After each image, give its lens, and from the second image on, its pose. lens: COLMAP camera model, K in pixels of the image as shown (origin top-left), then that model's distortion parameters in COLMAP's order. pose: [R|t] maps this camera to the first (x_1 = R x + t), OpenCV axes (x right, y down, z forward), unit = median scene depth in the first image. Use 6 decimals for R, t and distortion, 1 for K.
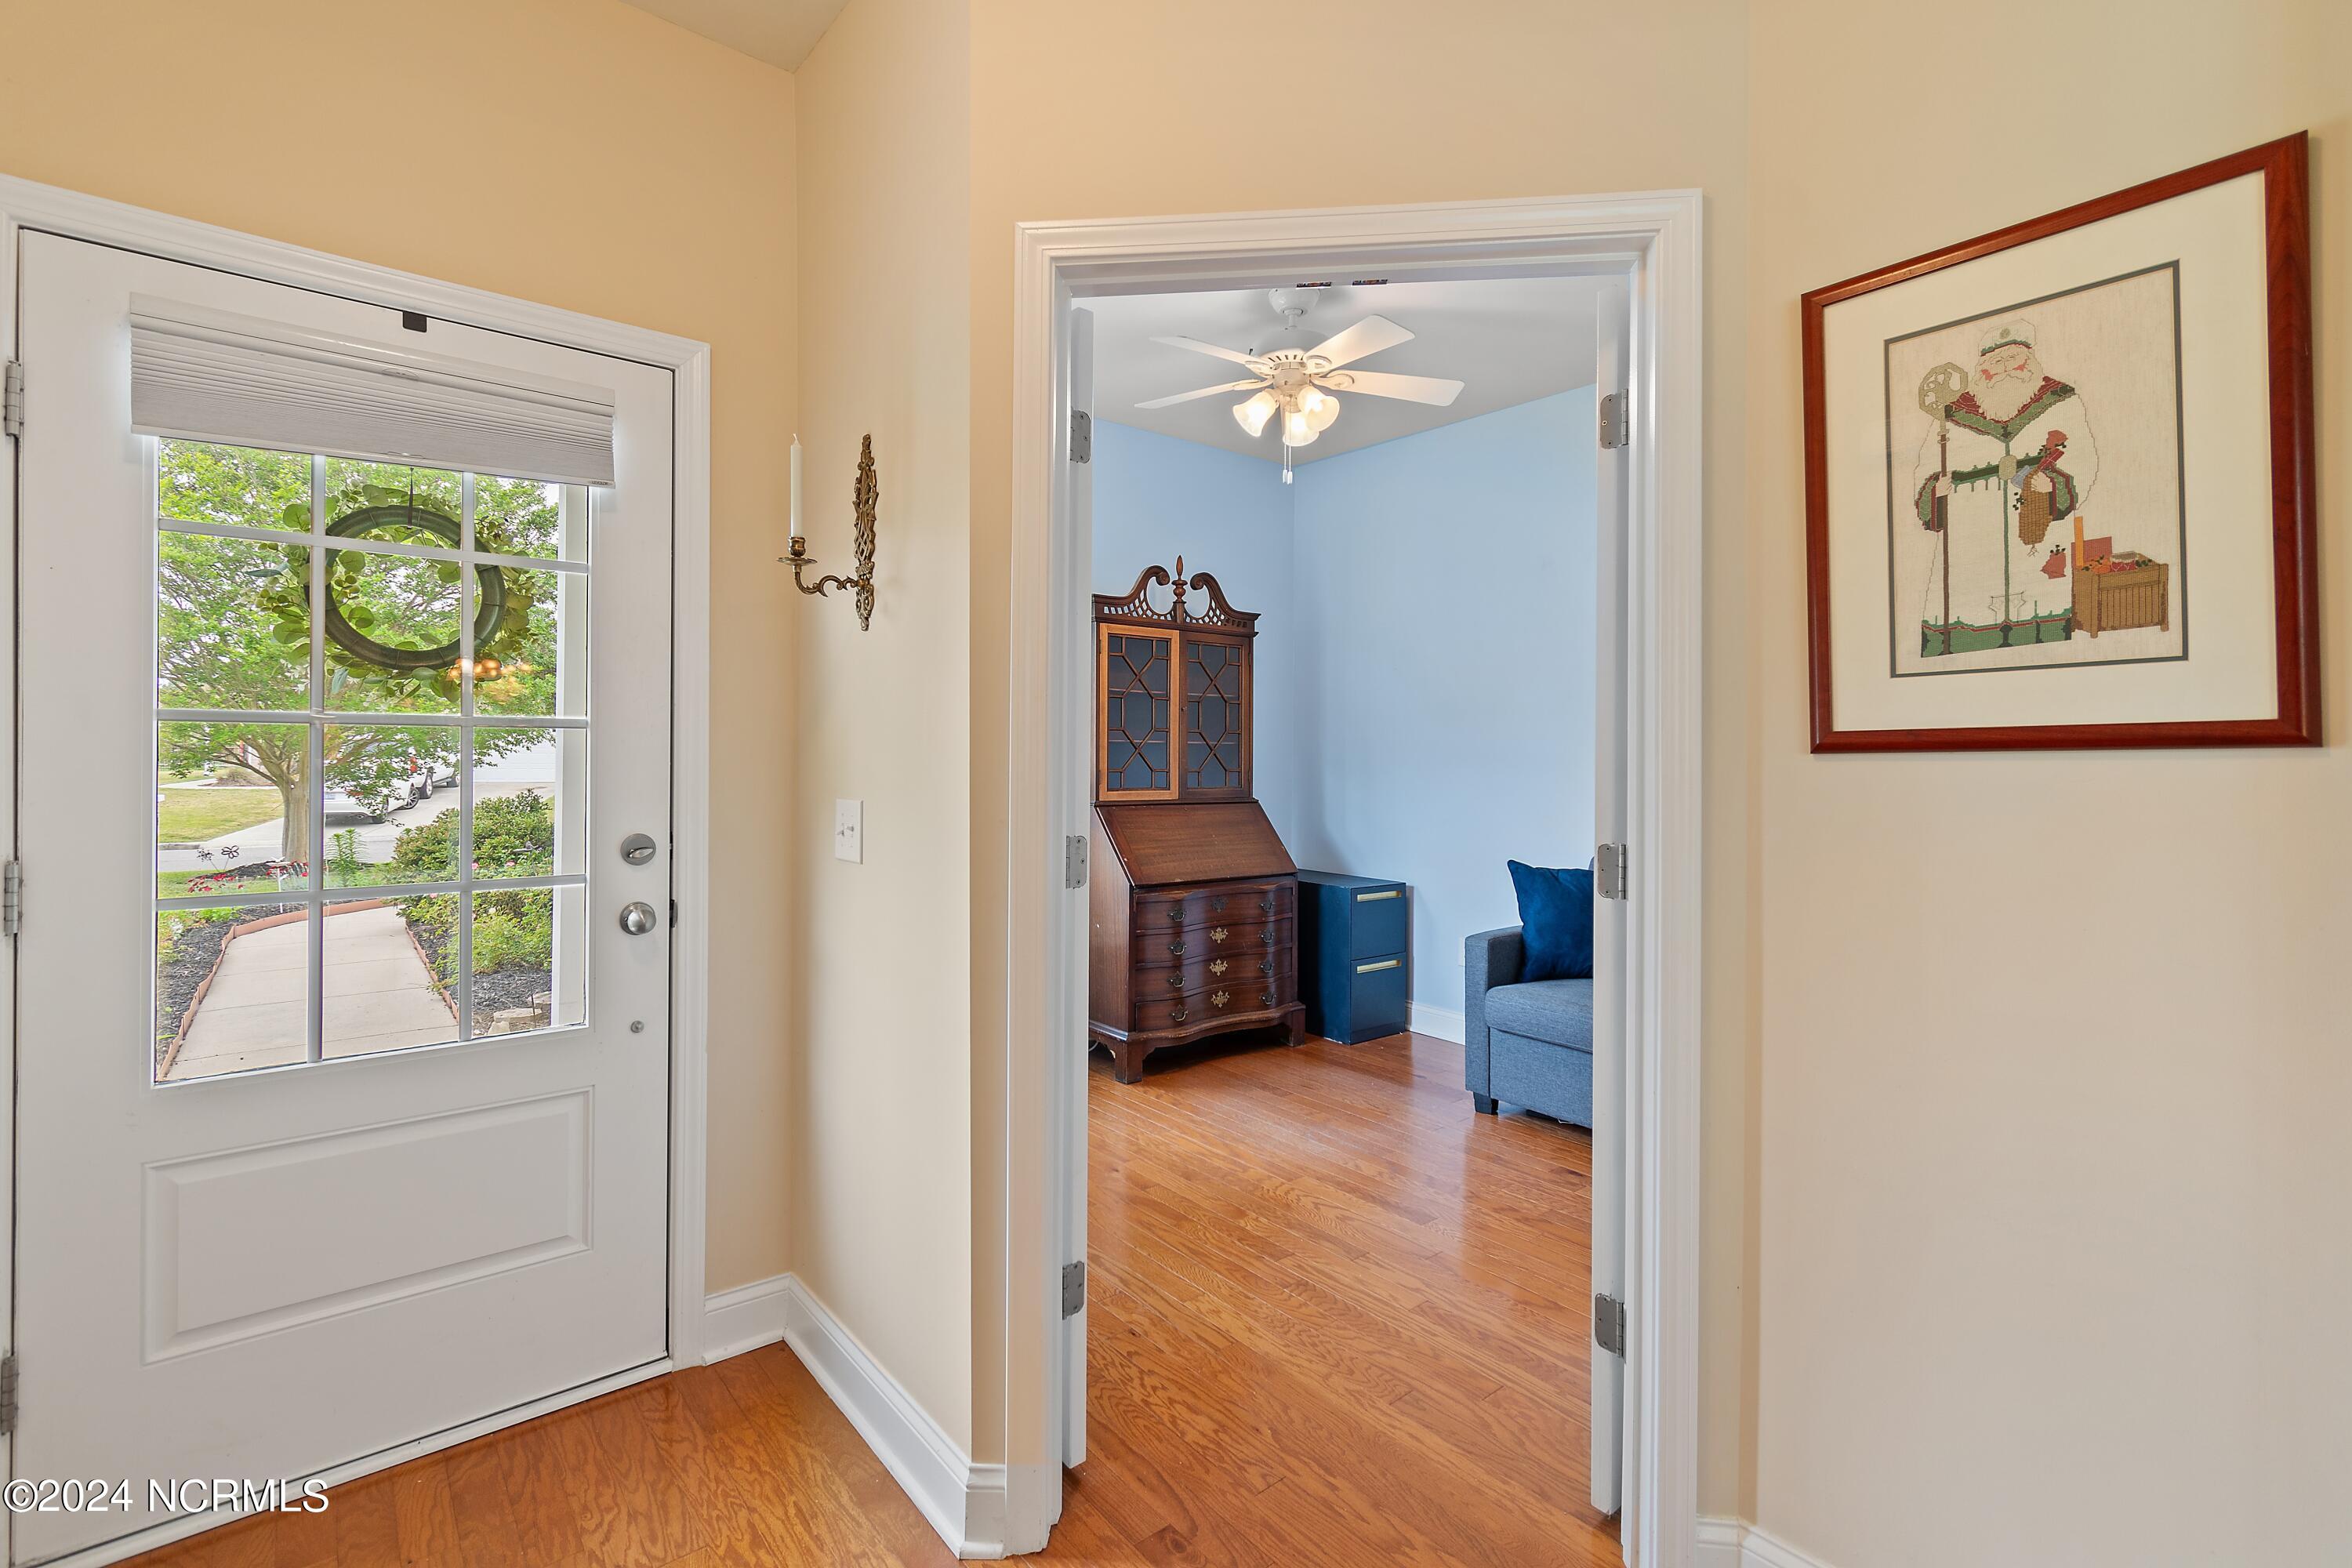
lens RADIAL K [[1054.3, 0, 1174.1], [0, 1054.3, 778.5], [0, 0, 1]] dist [-0.000868, -0.000242]
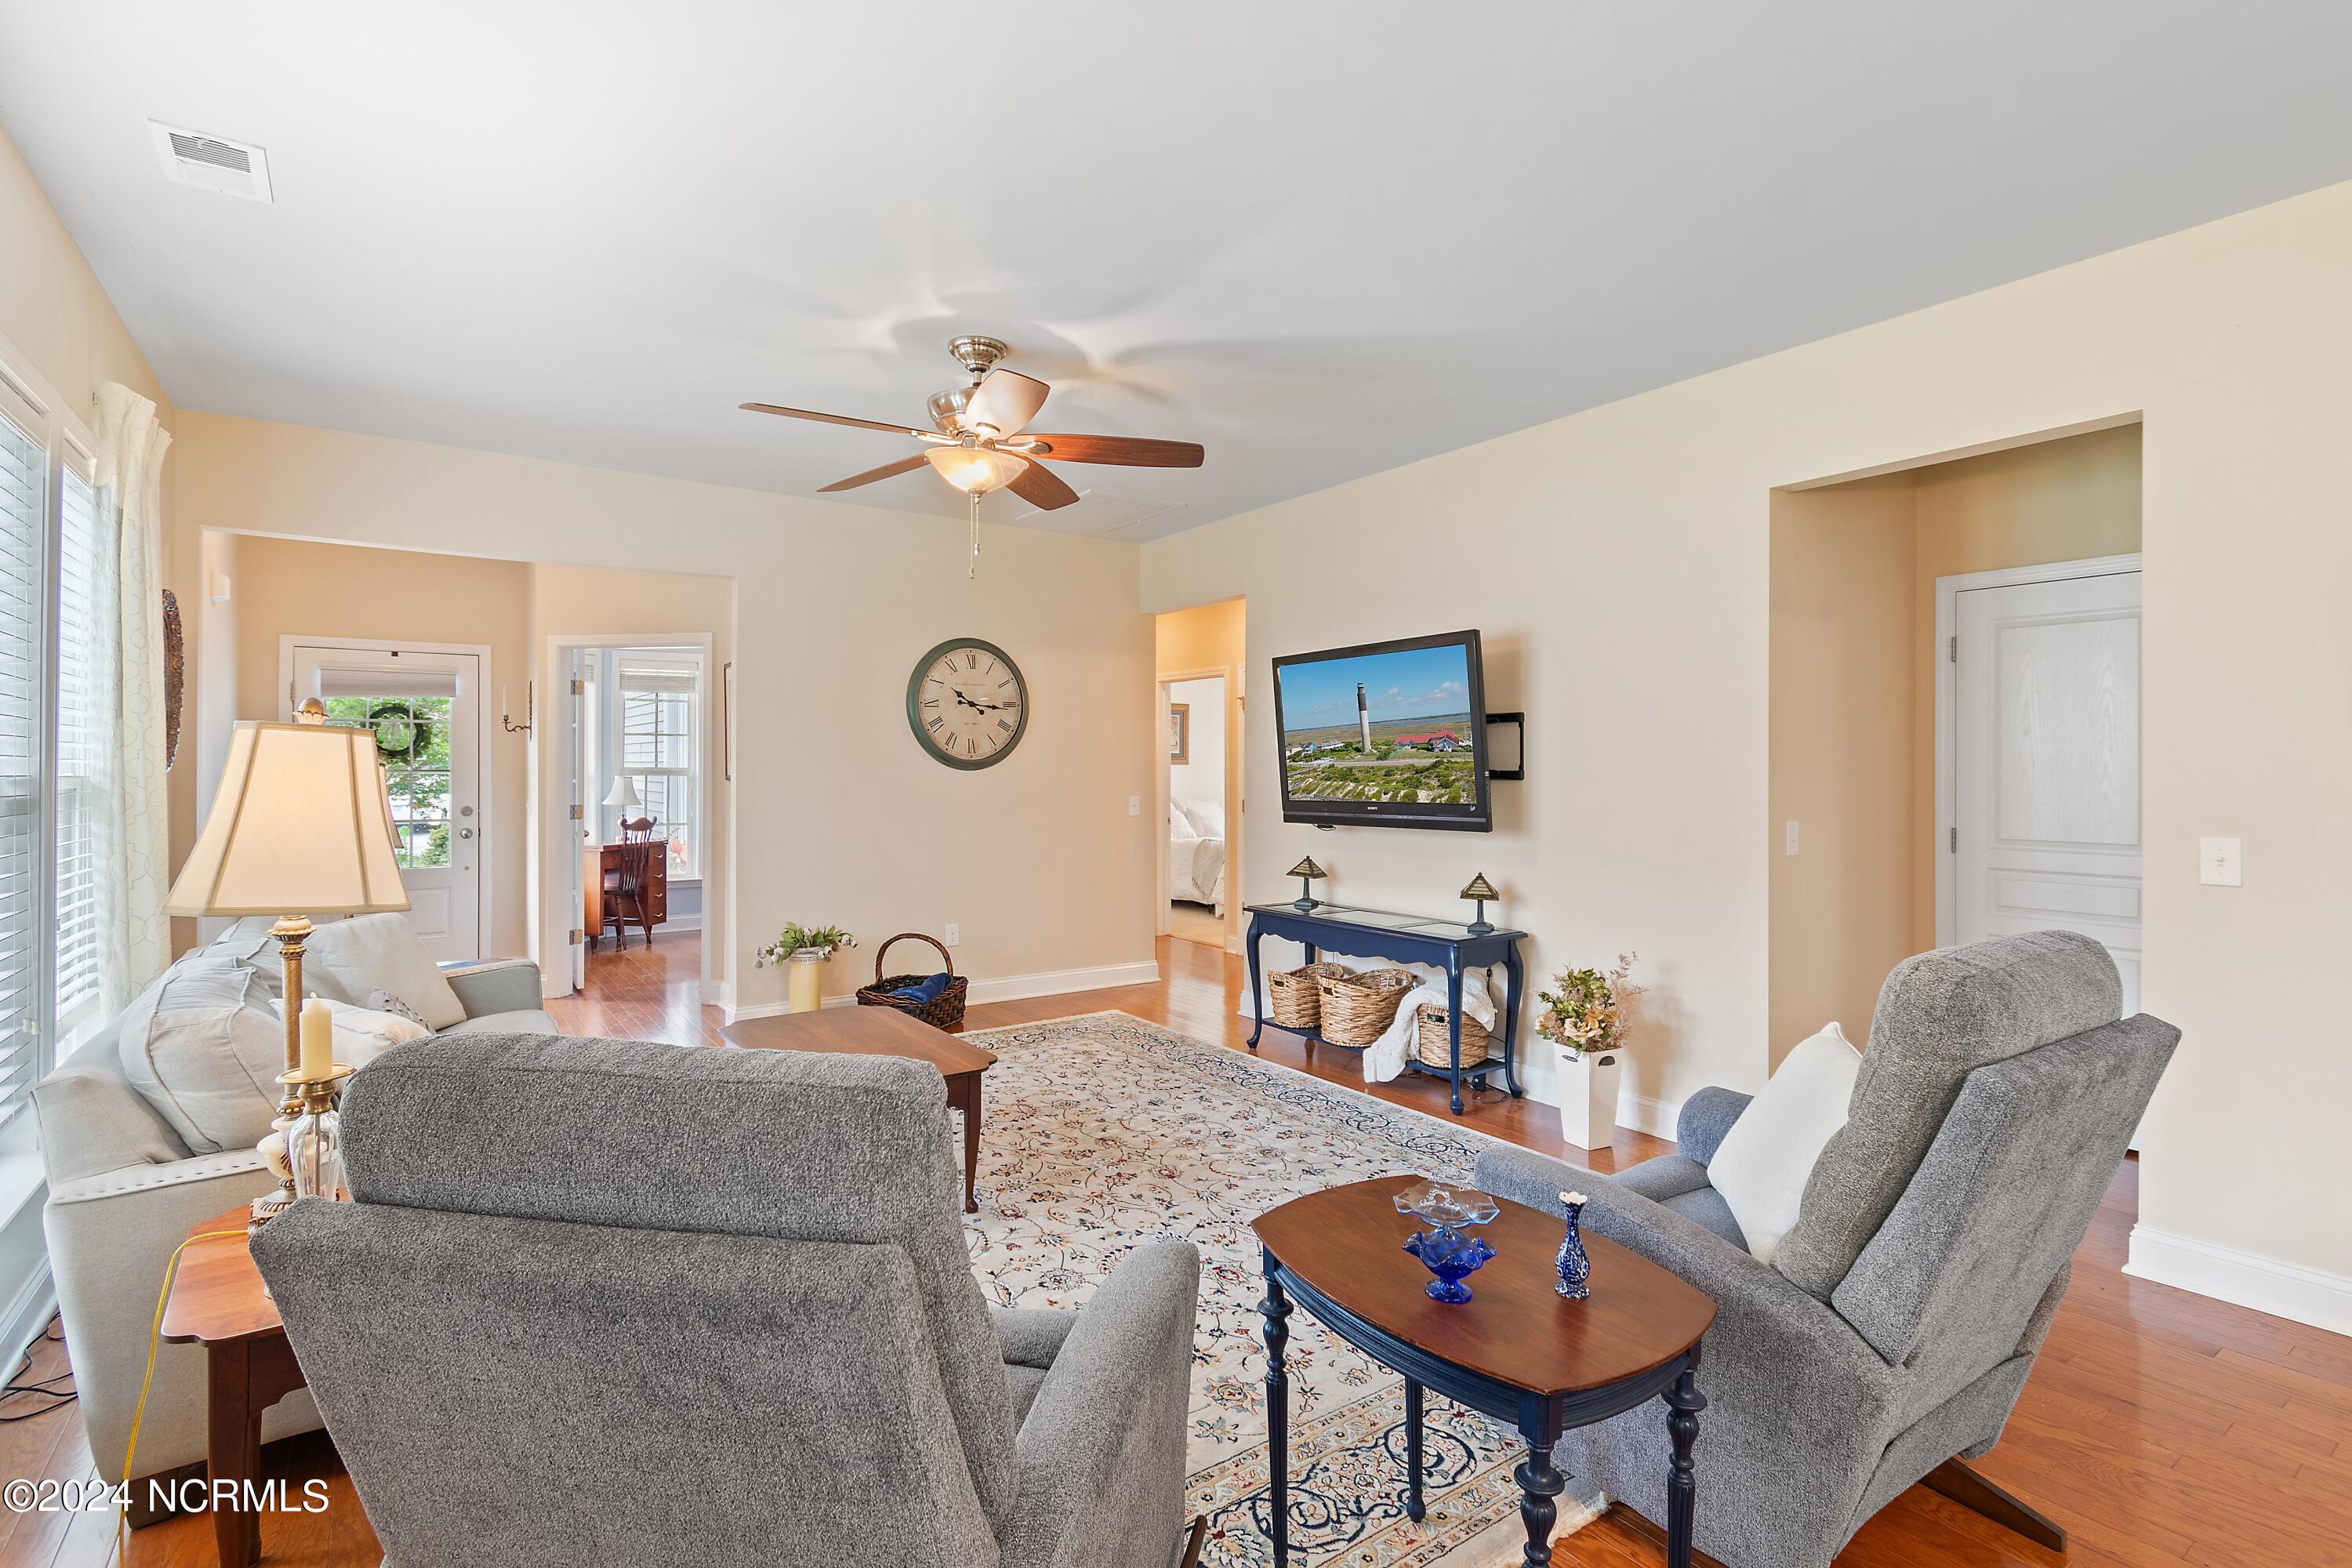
lens RADIAL K [[1133.0, 0, 1176.7], [0, 1133.0, 776.5], [0, 0, 1]] dist [0.000945, -0.000007]
pose [[0.999586, -0.001748, -0.028714, 1.801282], [0.002076, 0.999933, 0.011384, -0.074119], [0.028692, -0.011439, 0.999523, -2.447720]]
